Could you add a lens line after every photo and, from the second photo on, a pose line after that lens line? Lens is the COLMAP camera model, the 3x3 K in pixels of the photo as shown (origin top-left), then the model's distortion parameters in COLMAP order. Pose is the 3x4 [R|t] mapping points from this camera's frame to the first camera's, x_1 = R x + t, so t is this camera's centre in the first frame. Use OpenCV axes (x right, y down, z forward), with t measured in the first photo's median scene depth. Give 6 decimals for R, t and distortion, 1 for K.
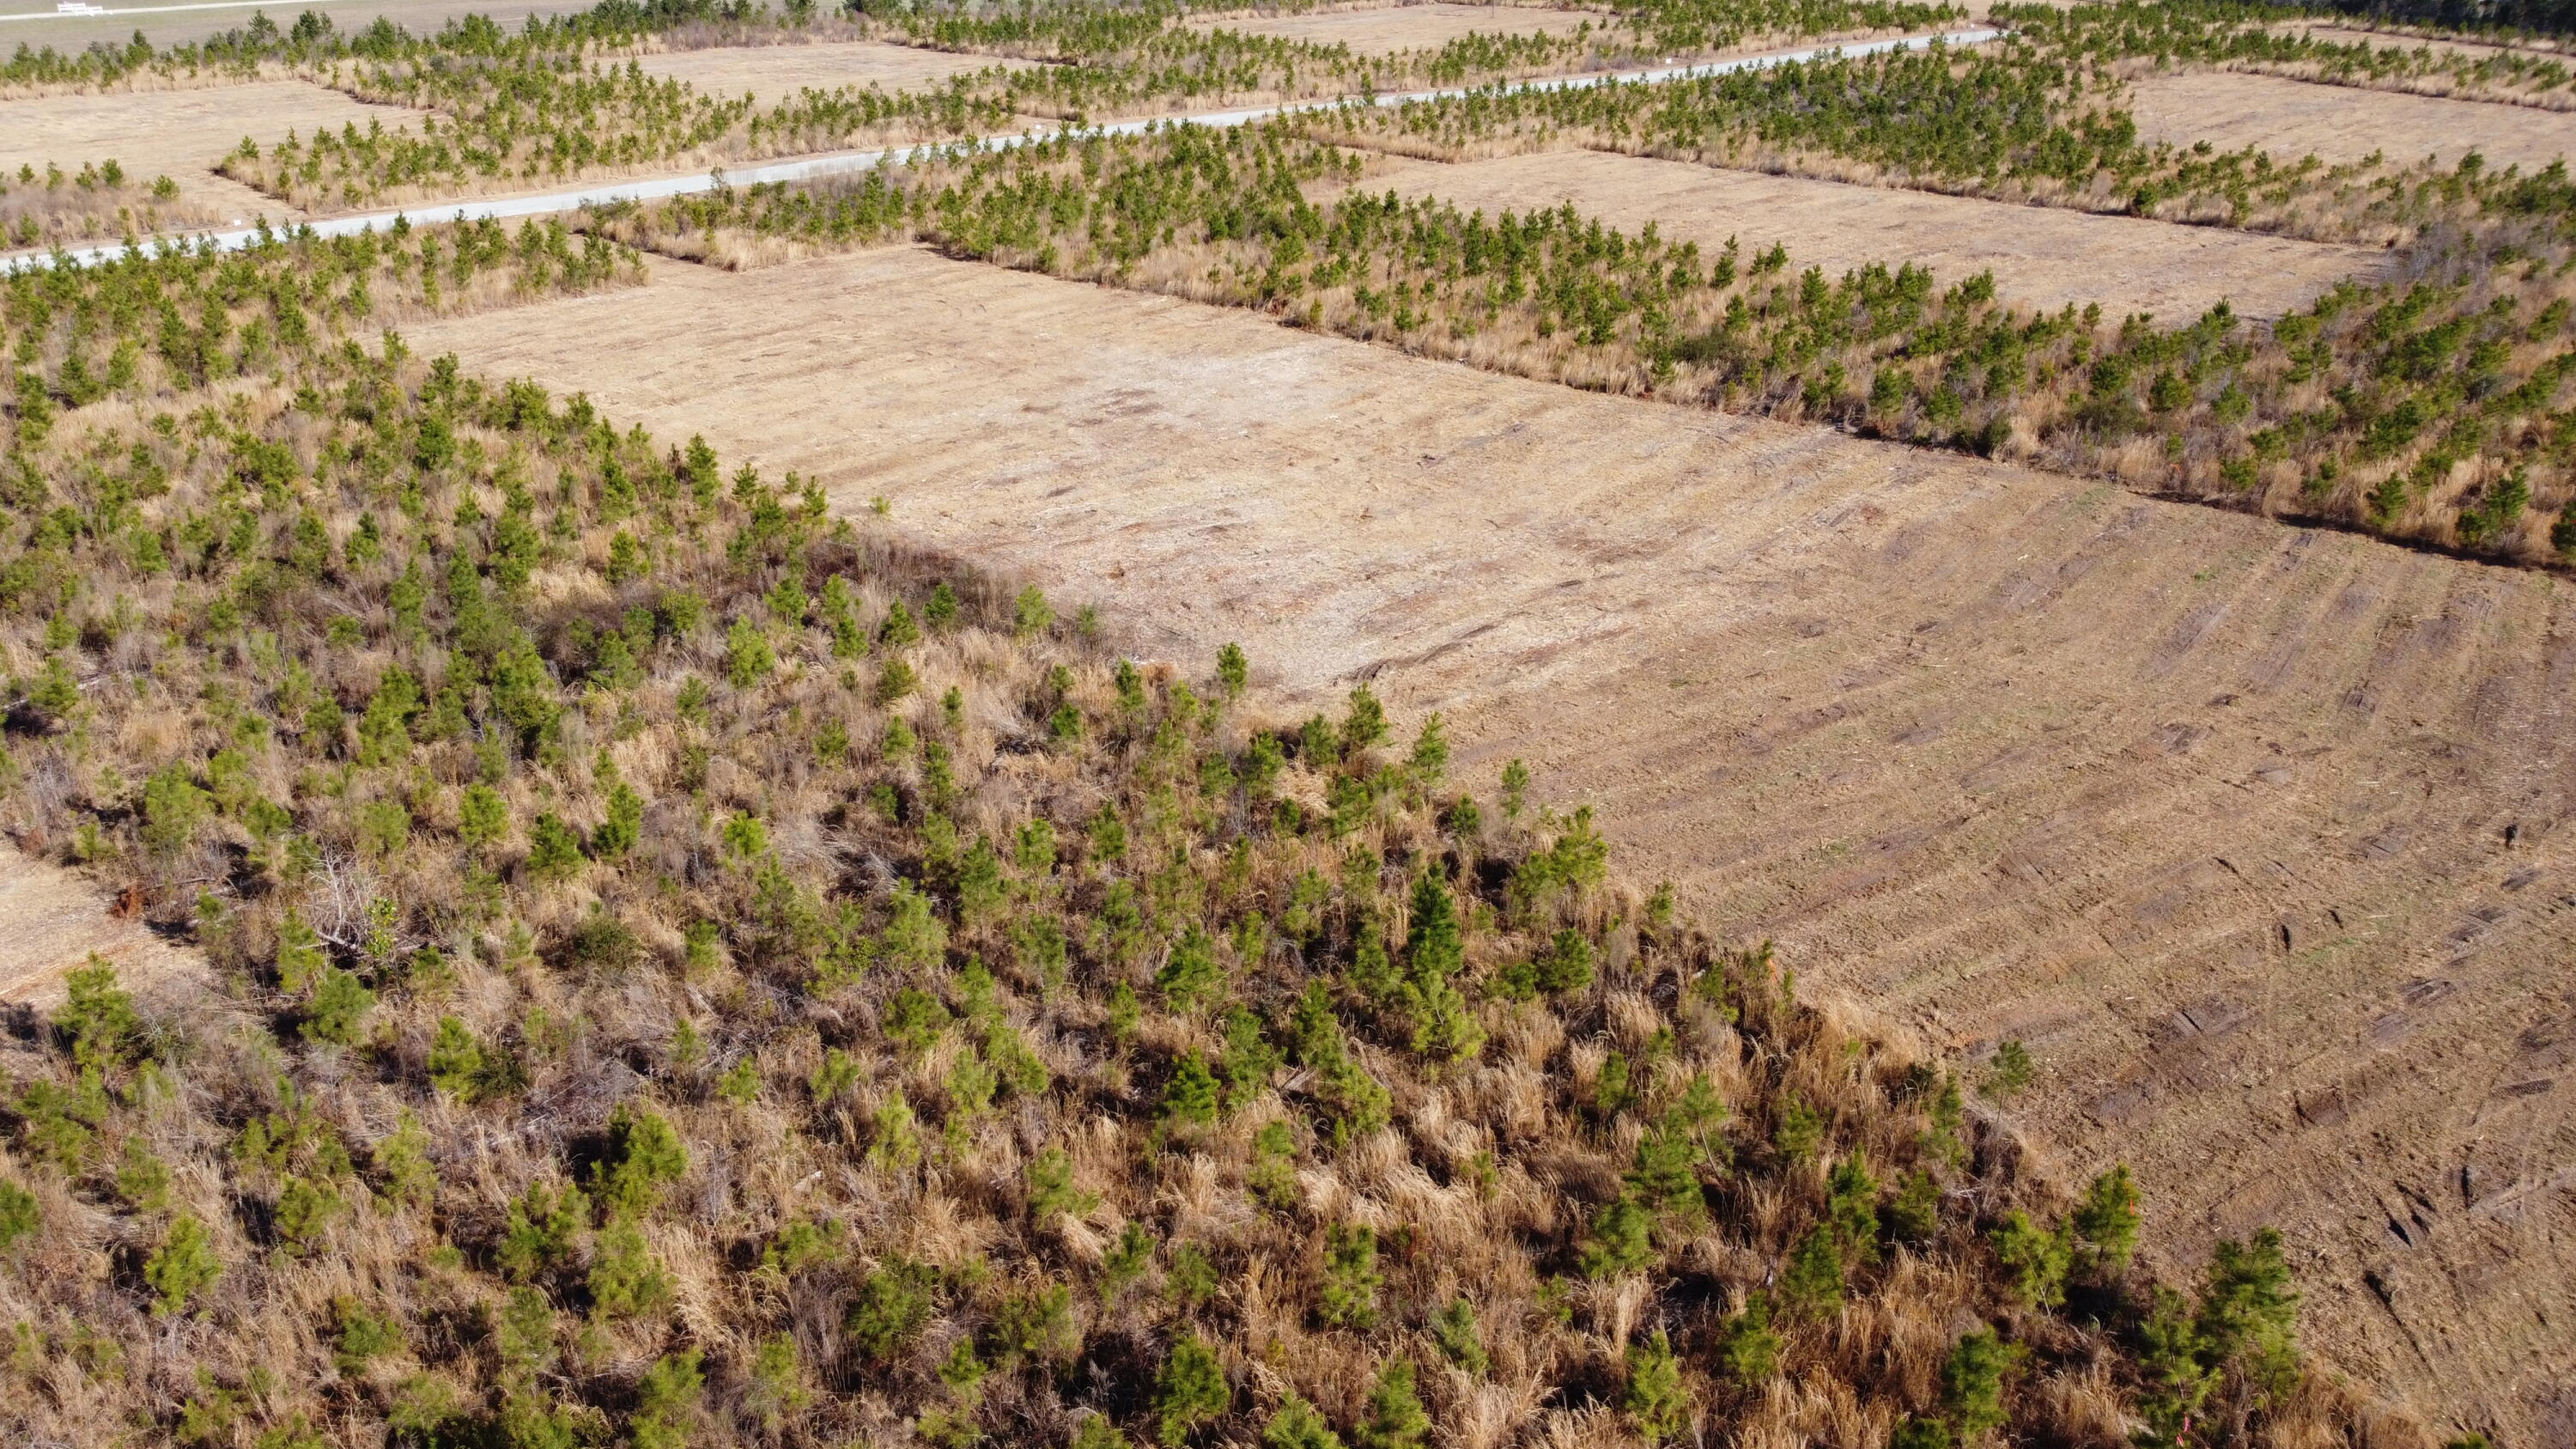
lens RADIAL K [[1941.1, 0, 1282.6], [0, 1941.1, 720.1], [0, 0, 1]] dist [-0.003610, -0.001640]
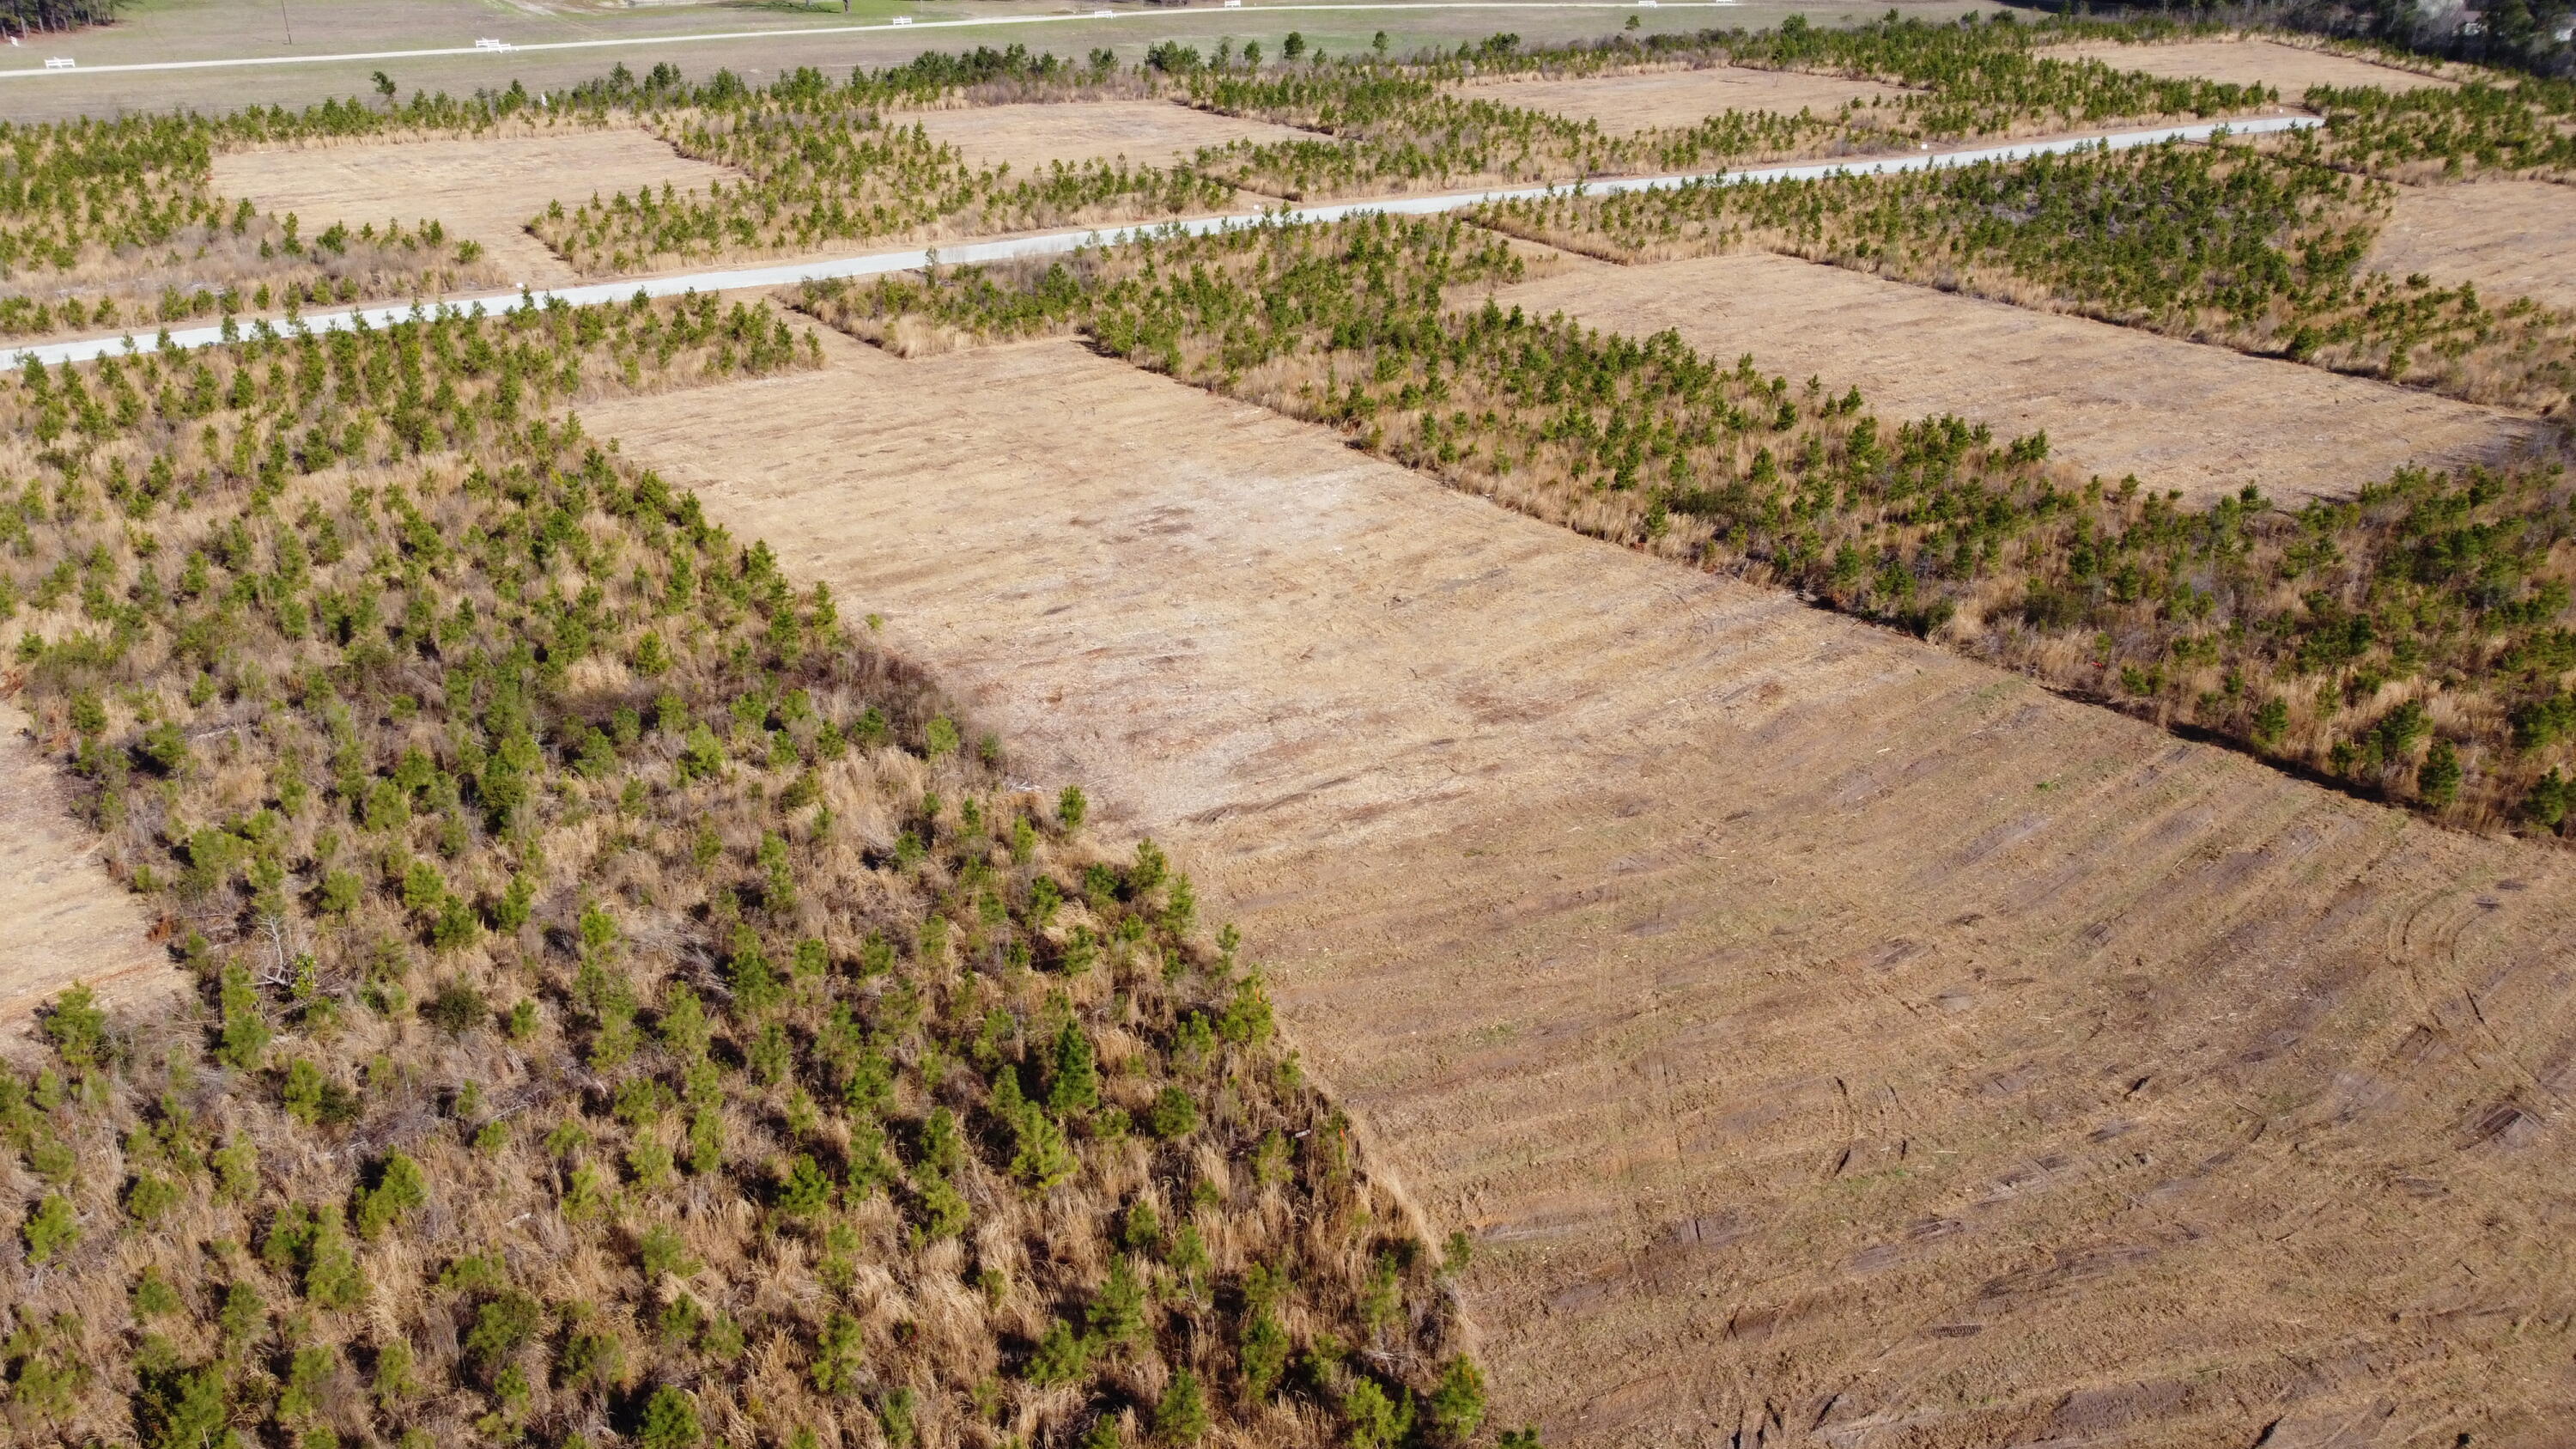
lens RADIAL K [[1941.1, 0, 1282.6], [0, 1941.1, 720.1], [0, 0, 1]] dist [-0.003610, -0.001640]
pose [[0.980846, 0.083367, -0.176045, 0.161719], [-0.083895, 0.996465, 0.004457, -0.051219], [0.175794, 0.010398, 0.984372, -0.068053]]
